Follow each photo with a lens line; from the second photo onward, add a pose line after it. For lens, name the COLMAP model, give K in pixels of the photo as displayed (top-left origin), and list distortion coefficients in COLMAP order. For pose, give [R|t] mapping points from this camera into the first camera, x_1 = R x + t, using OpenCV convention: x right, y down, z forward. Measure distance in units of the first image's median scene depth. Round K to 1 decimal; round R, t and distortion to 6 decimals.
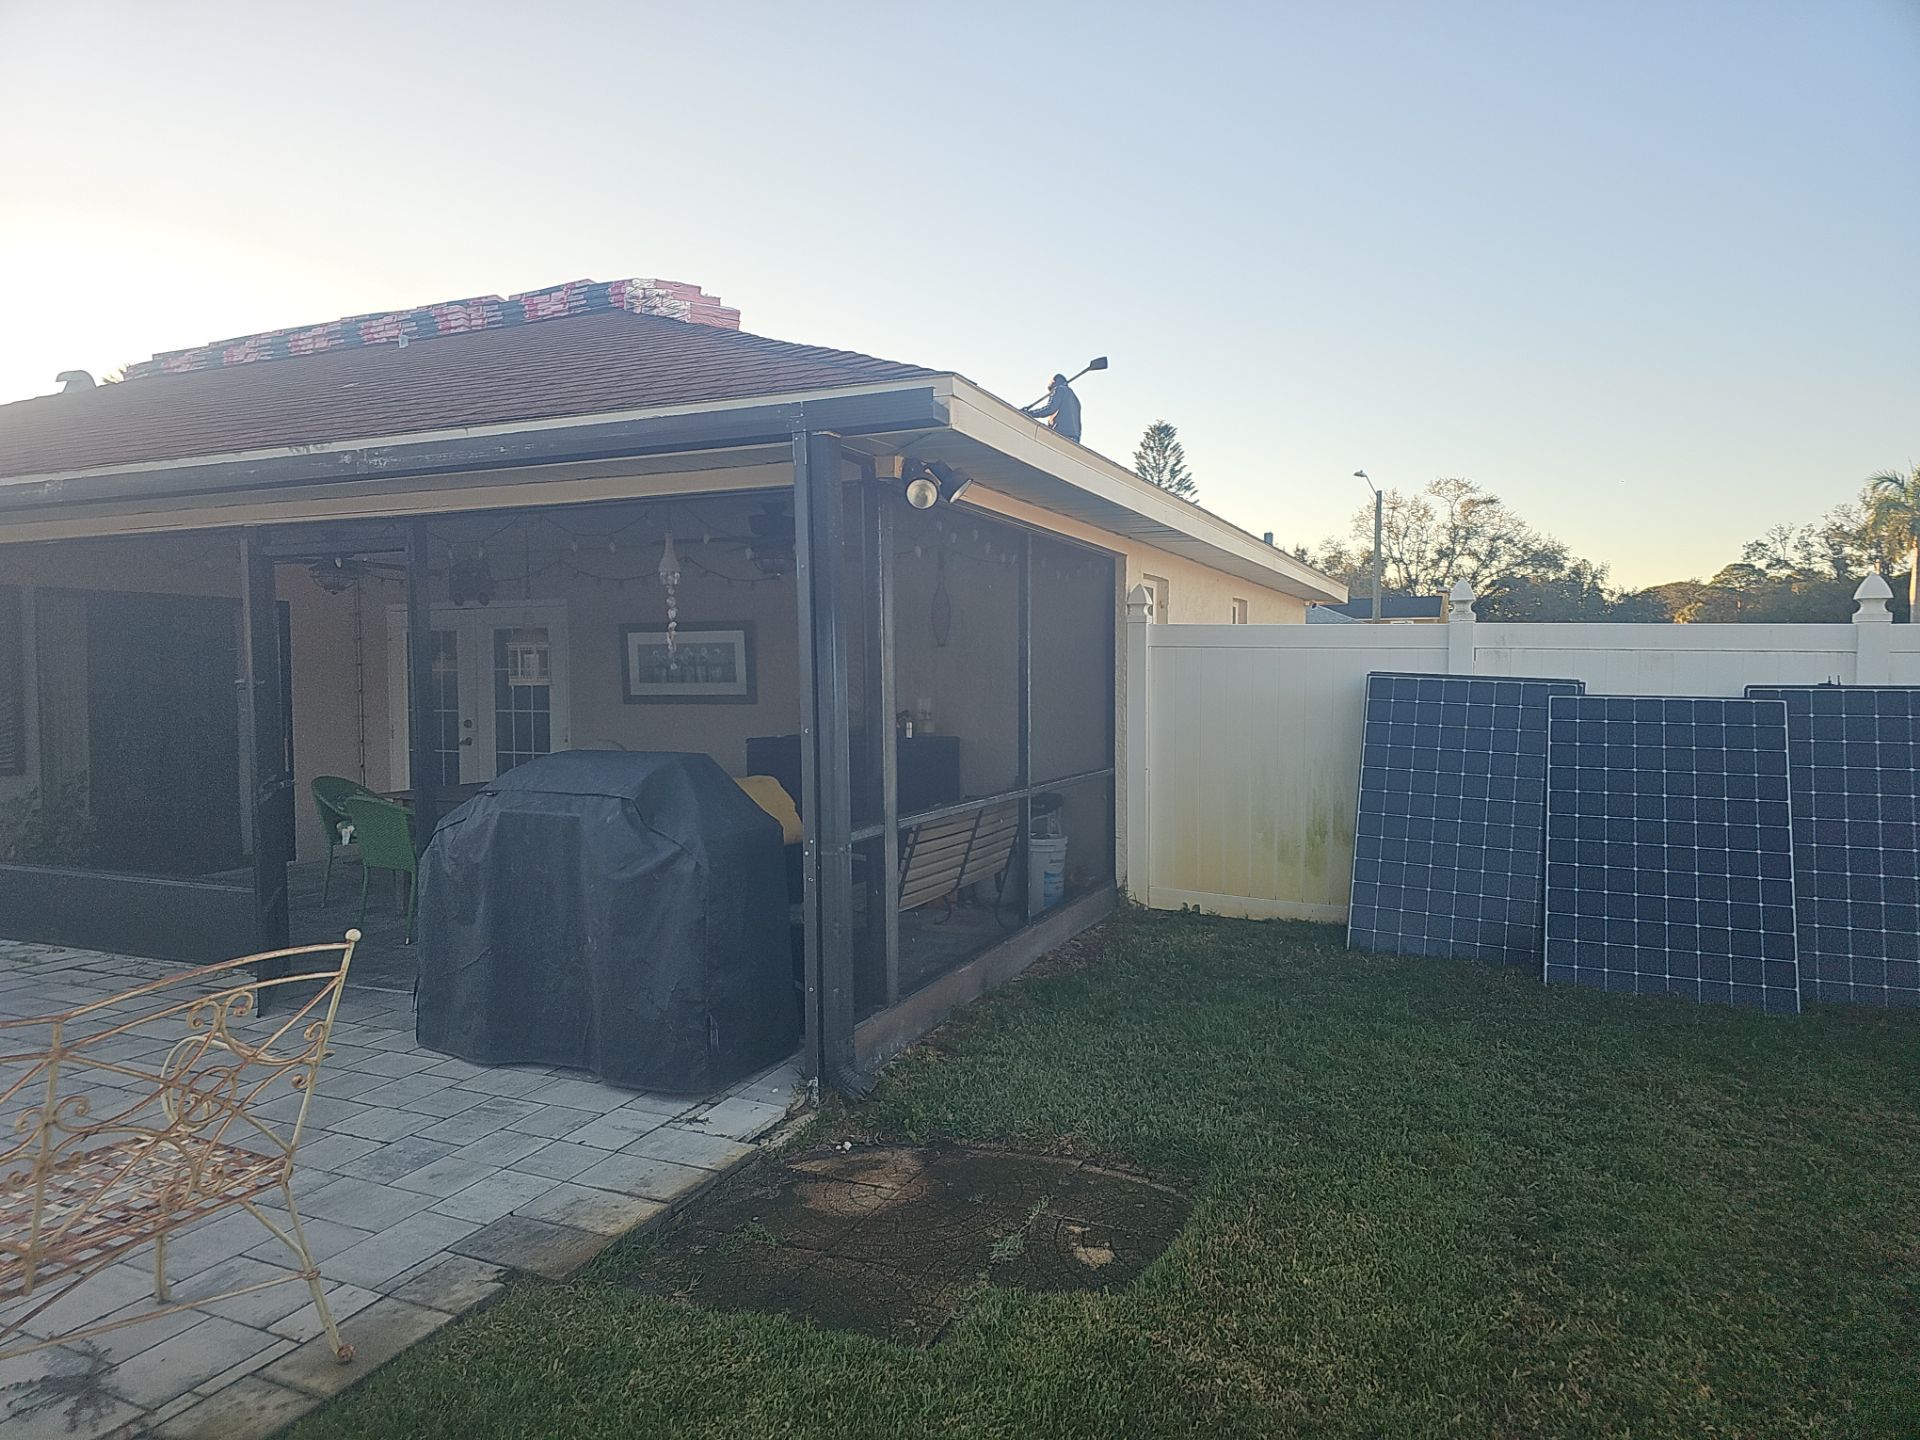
lens RADIAL K [[1222.3, 0, 929.0], [0, 1222.3, 756.6], [0, 0, 1]] dist [0.081550, -0.078189]
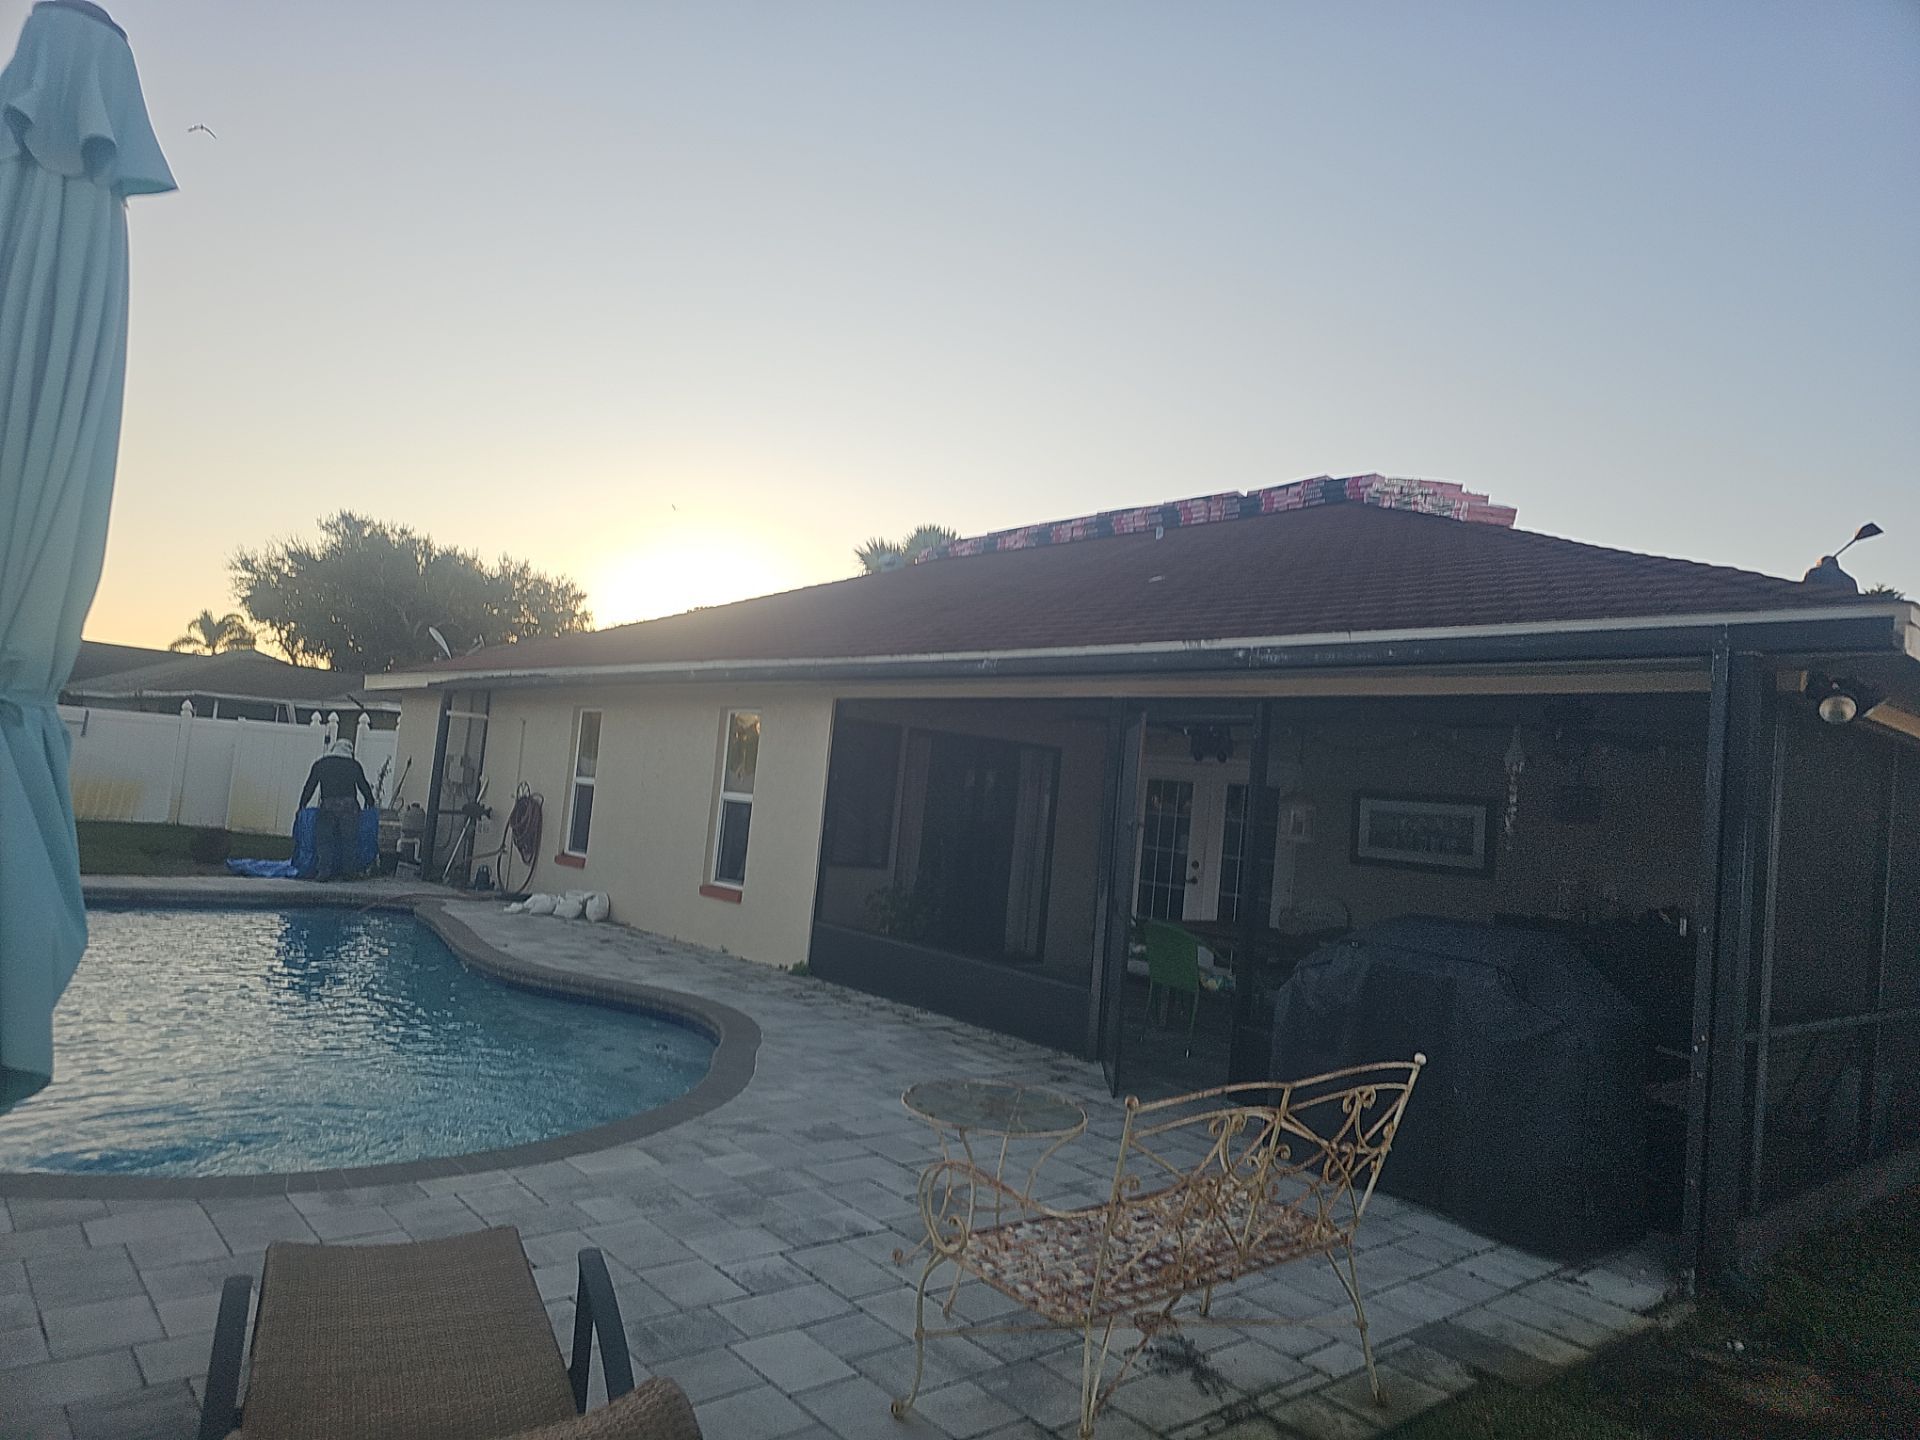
lens RADIAL K [[1205.4, 0, 966.9], [0, 1205.4, 777.8], [0, 0, 1]] dist [0.078773, -0.066400]
pose [[0.904911, 0.080674, -0.417886, -0.114342], [-0.122534, 0.989681, -0.074281, 0.002597], [0.407581, 0.118423, 0.905458, -0.105849]]
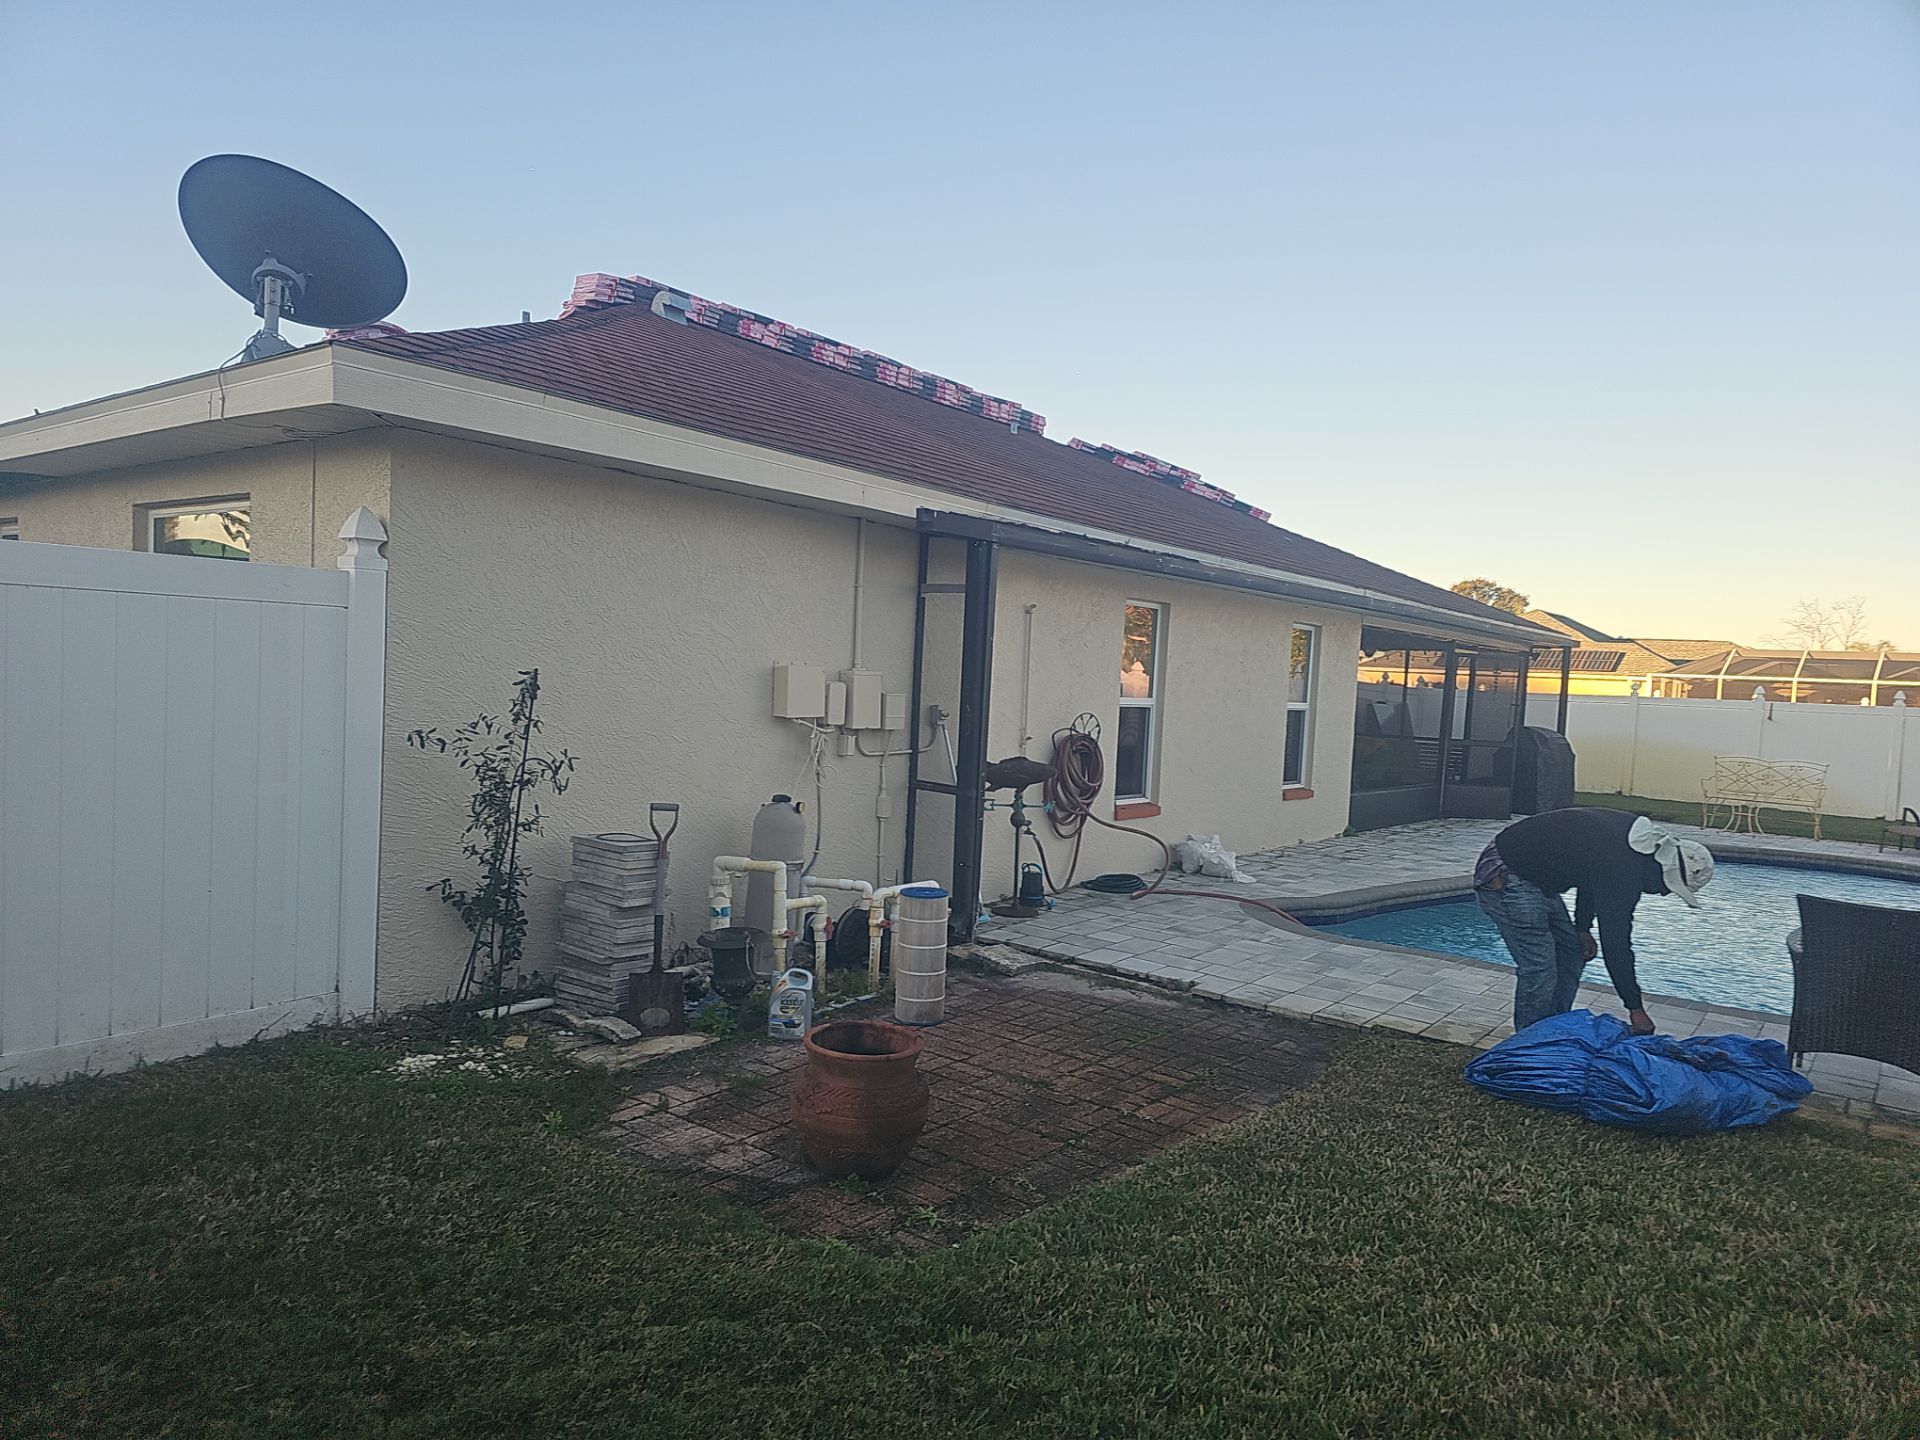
lens RADIAL K [[1222.3, 0, 929.0], [0, 1222.3, 756.6], [0, 0, 1]] dist [0.081550, -0.078189]
pose [[0.244203, -0.057000, 0.968047, -2.239326], [0.016893, 0.998370, 0.054524, -0.063937], [-0.969577, 0.003039, 0.244768, 0.967288]]
